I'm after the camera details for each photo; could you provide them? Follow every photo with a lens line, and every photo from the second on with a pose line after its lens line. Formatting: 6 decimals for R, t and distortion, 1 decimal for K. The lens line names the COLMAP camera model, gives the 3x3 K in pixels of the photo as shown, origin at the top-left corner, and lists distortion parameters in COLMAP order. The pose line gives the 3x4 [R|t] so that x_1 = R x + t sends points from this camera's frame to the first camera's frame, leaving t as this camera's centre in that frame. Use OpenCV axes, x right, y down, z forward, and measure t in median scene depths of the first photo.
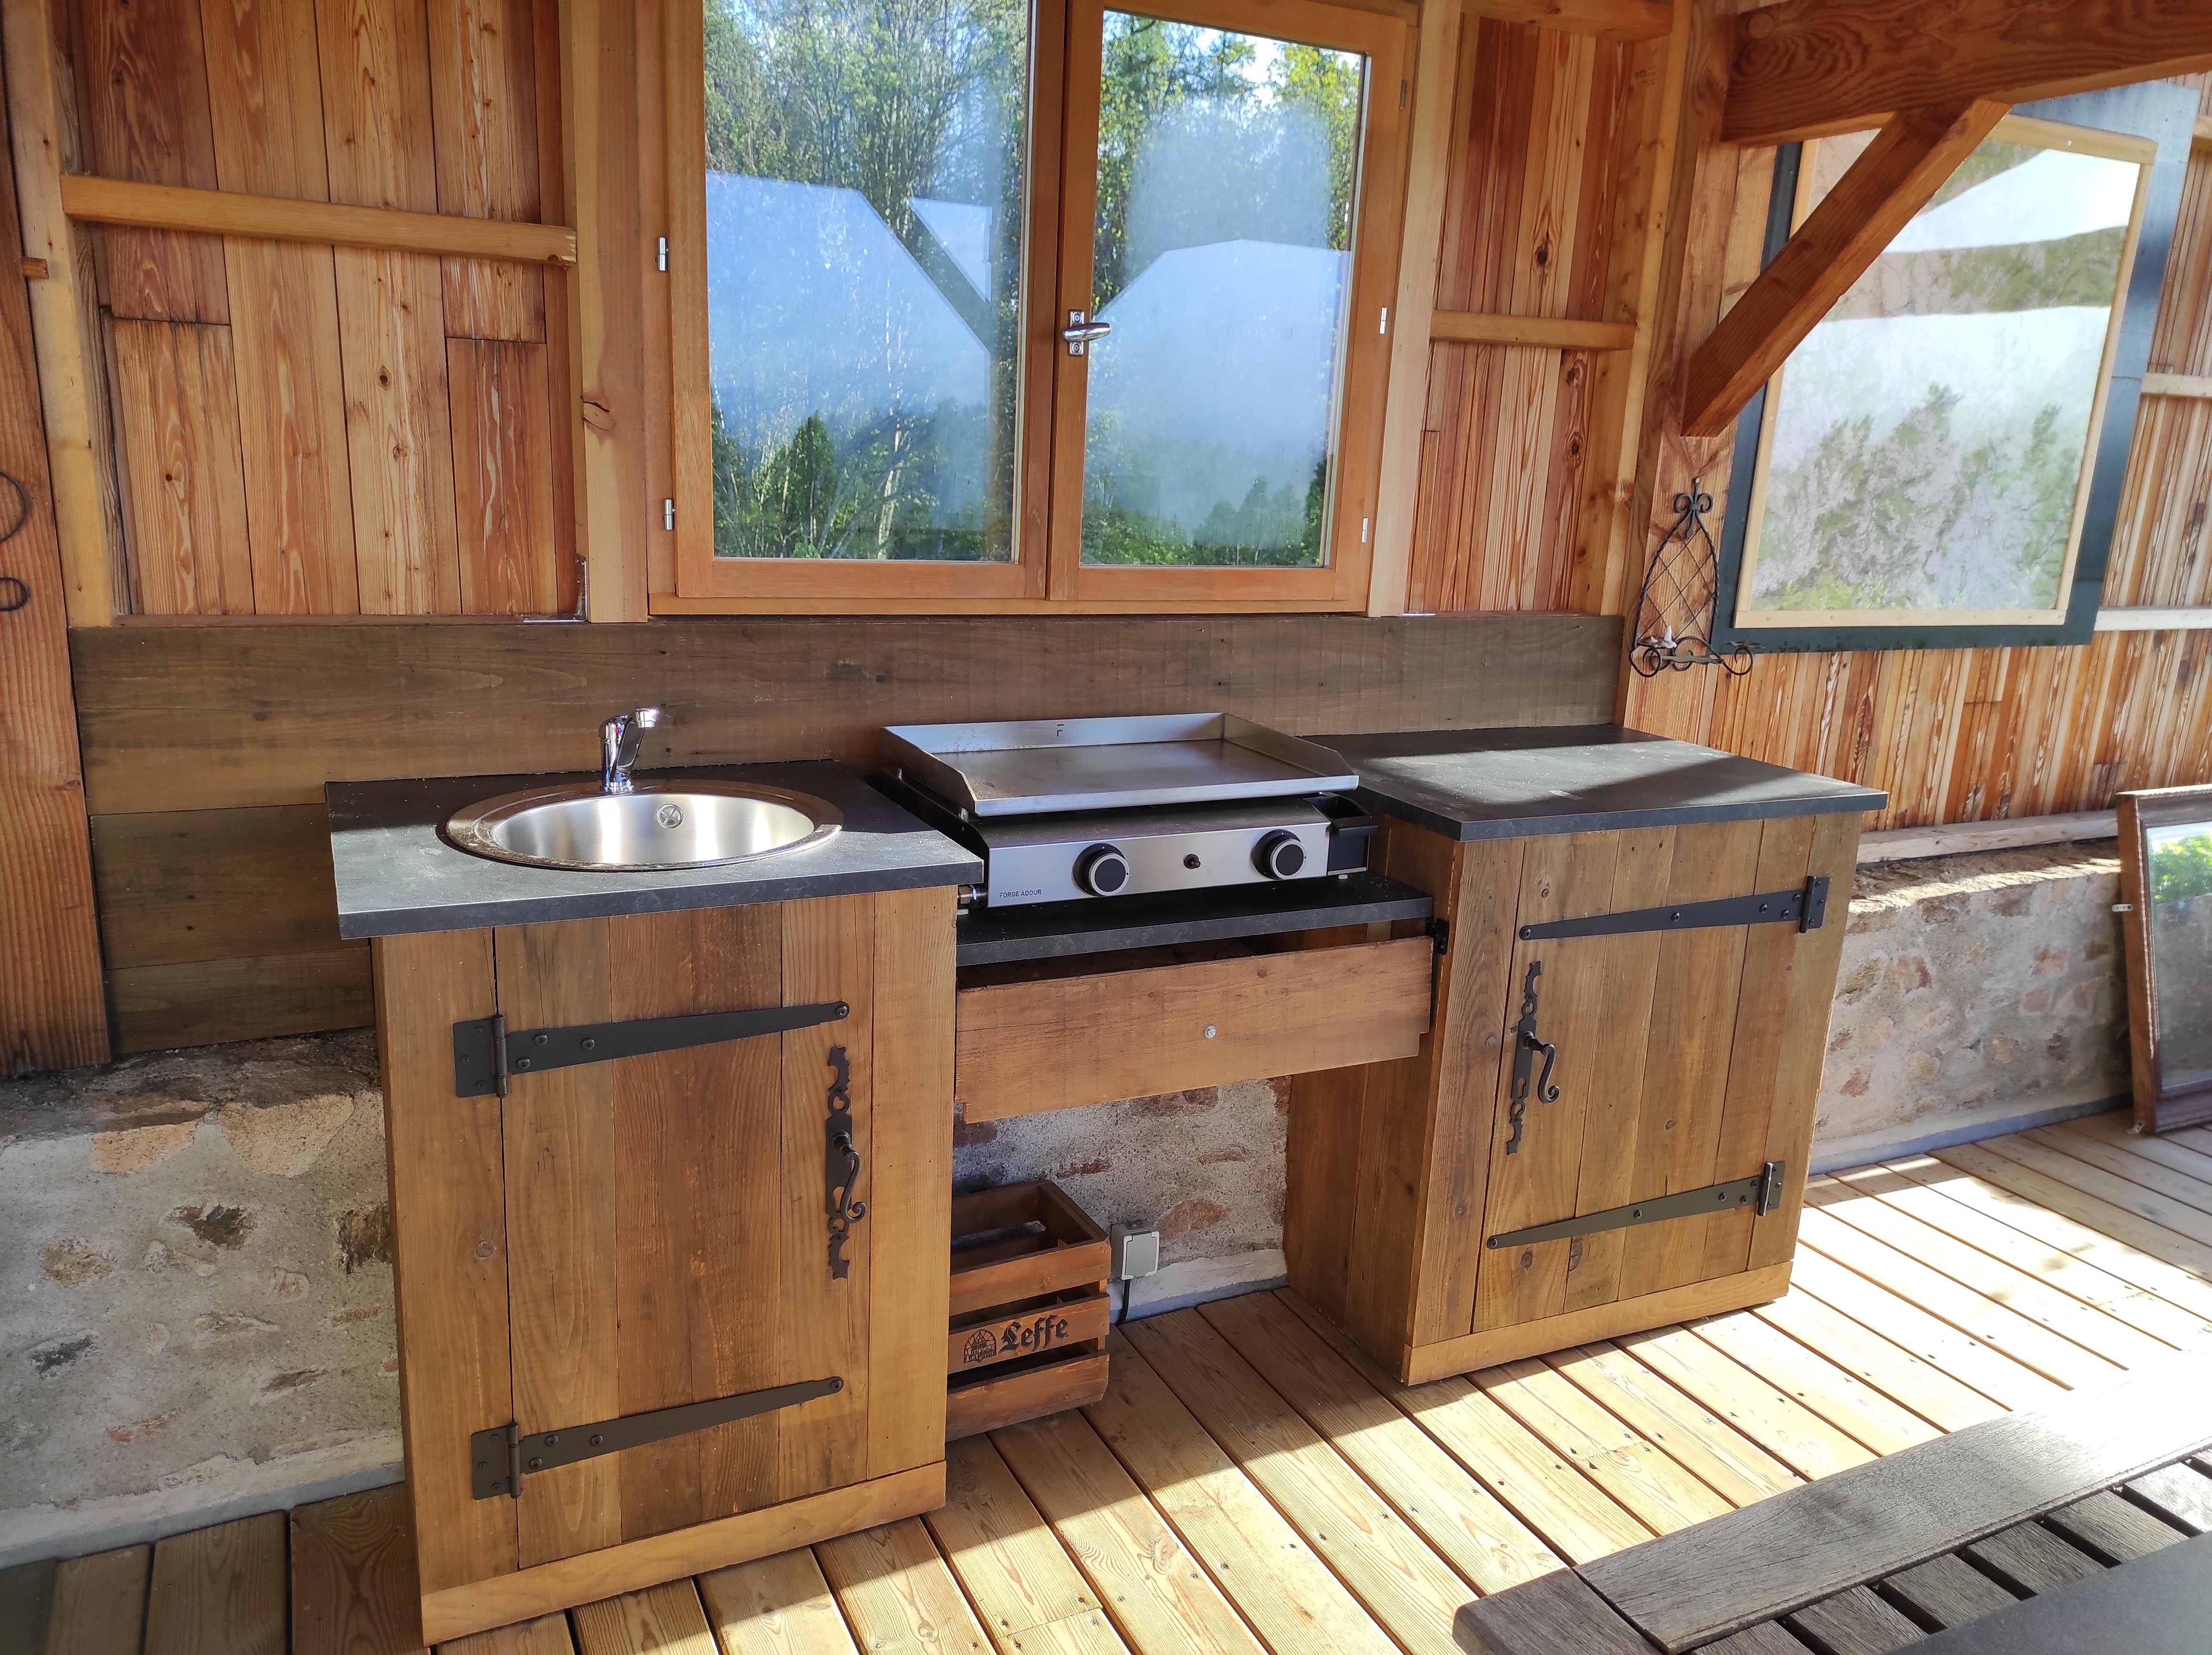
lens RADIAL K [[1605.3, 0, 1106.0], [0, 1605.3, 827.5], [0, 0, 1]] dist [0.025120, -0.004635]
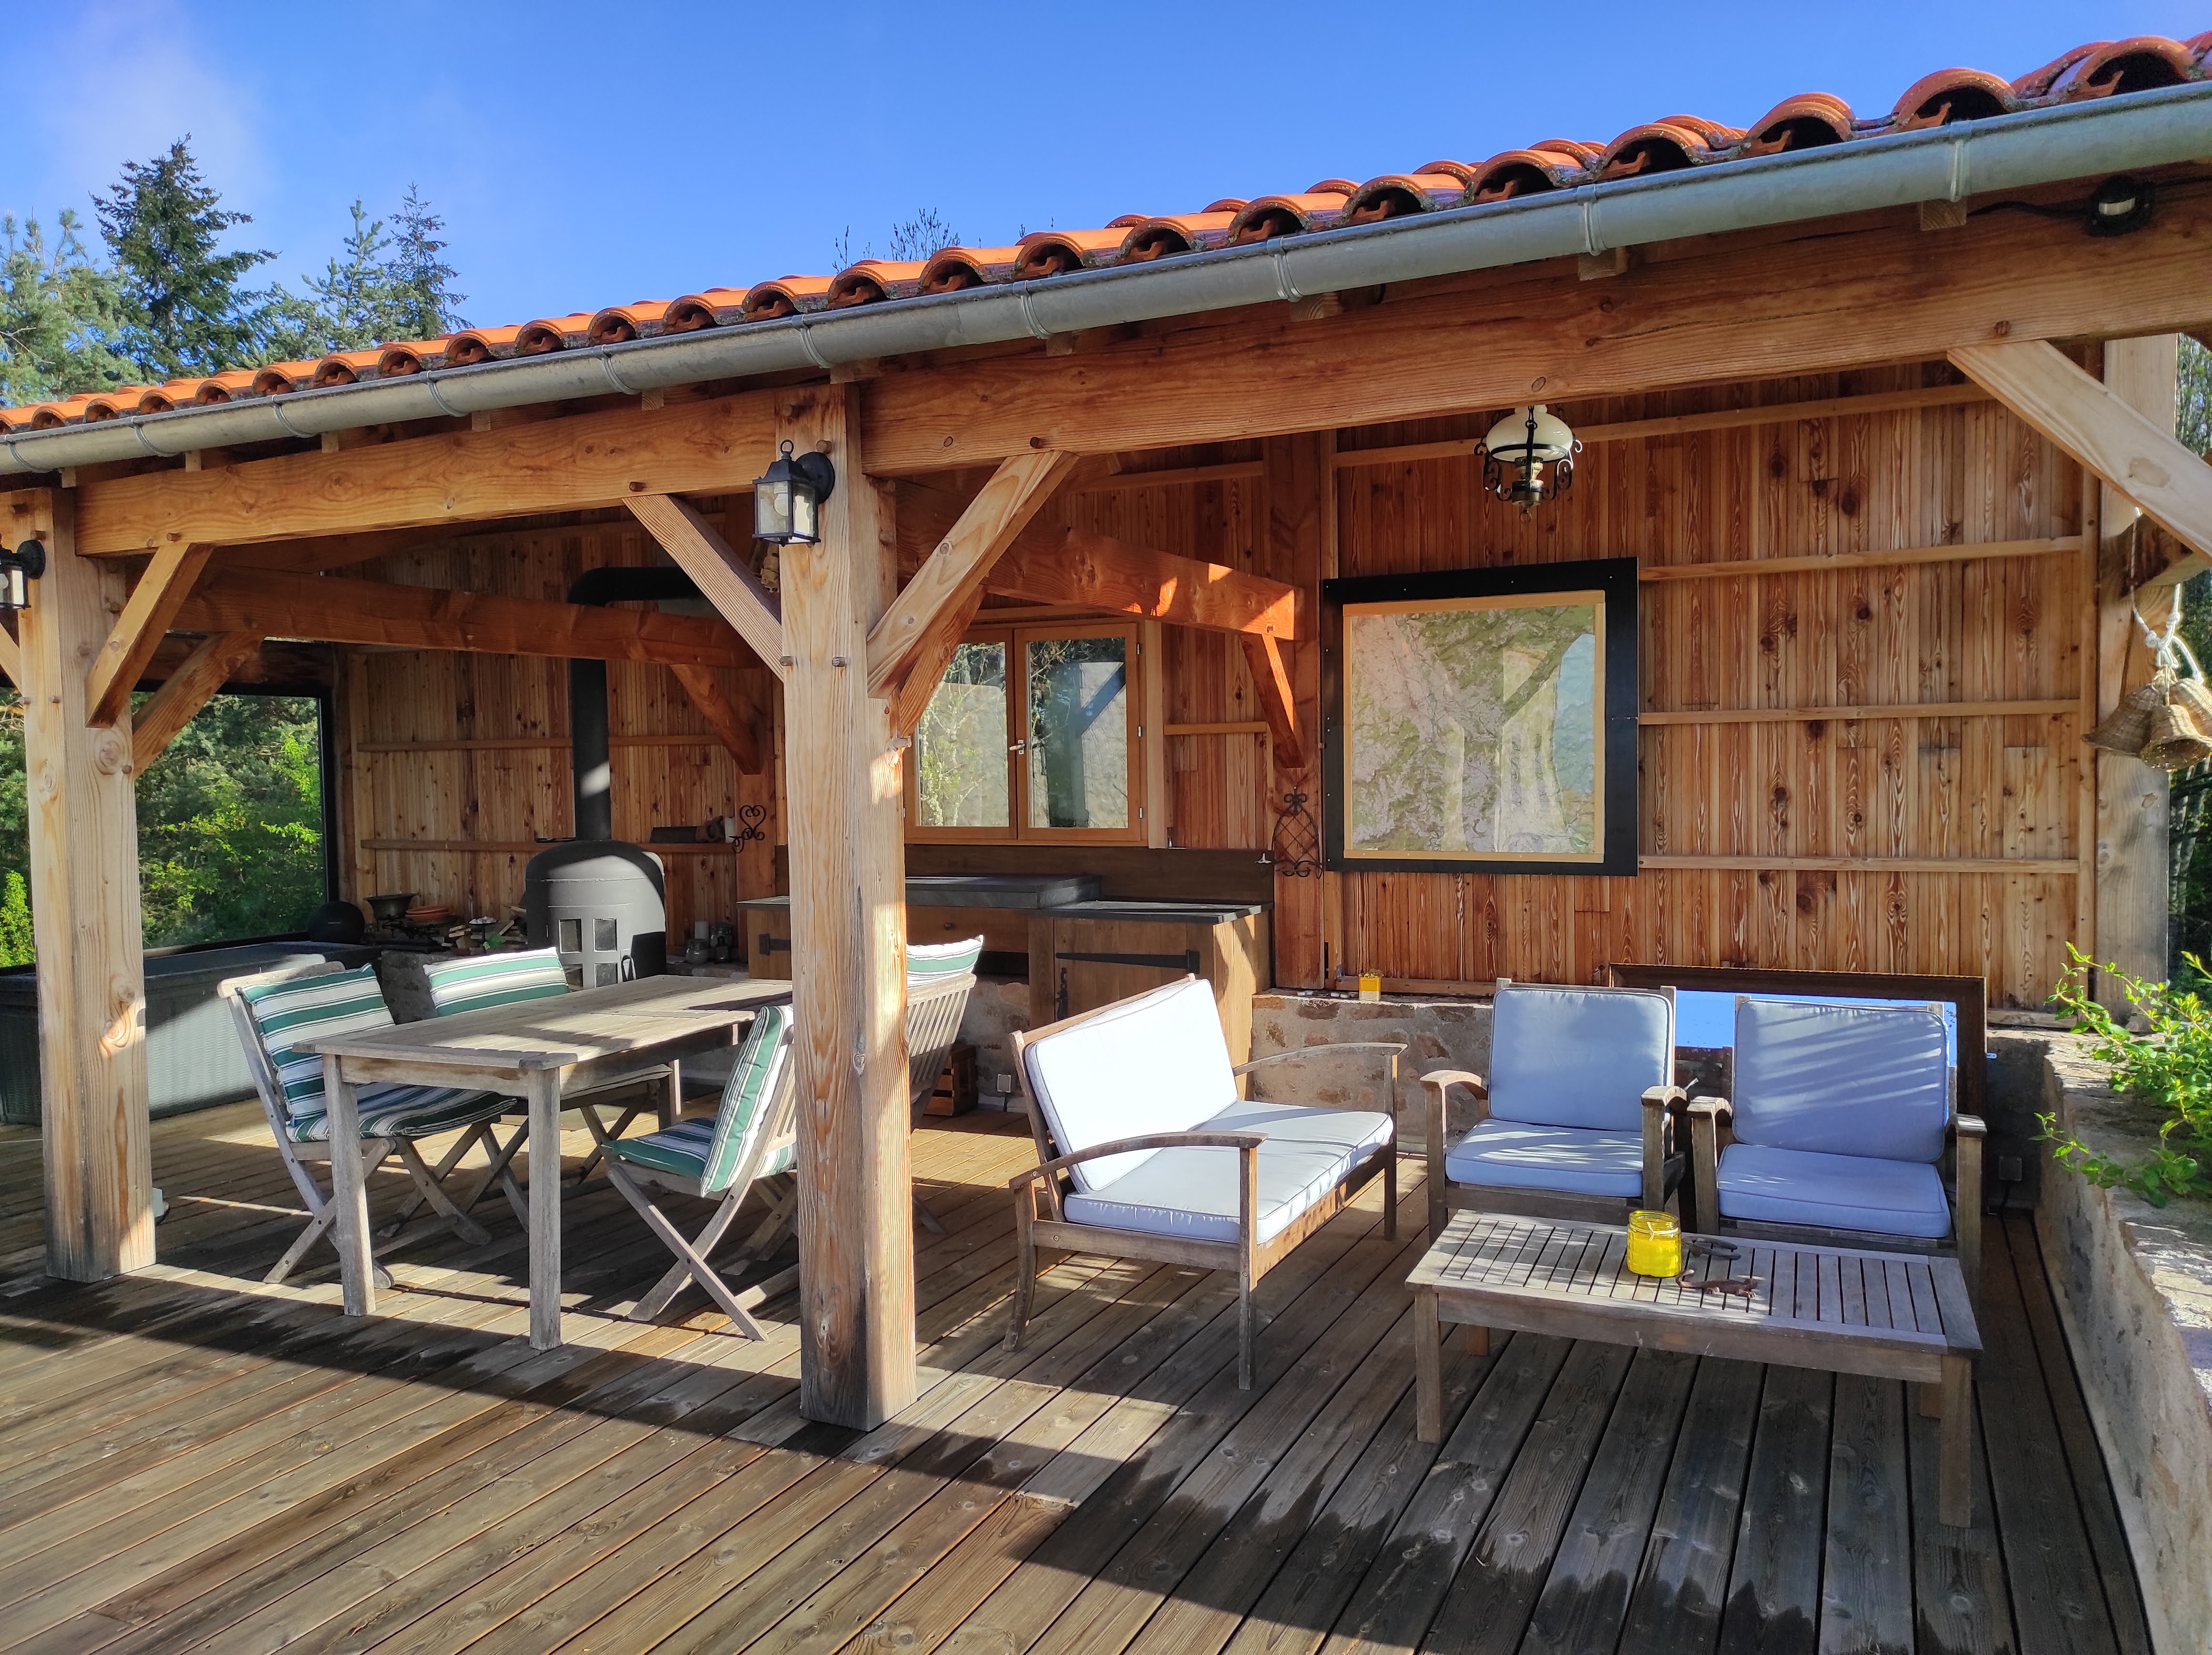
lens RADIAL K [[1605.3, 0, 1106.0], [0, 1605.3, 827.5], [0, 0, 1]] dist [0.025120, -0.004635]
pose [[0.616819, -0.024227, -0.786732, 1.760281], [-0.143574, 0.979294, -0.142722, 0.164599], [0.773900, 0.200988, 0.600568, -0.433620]]
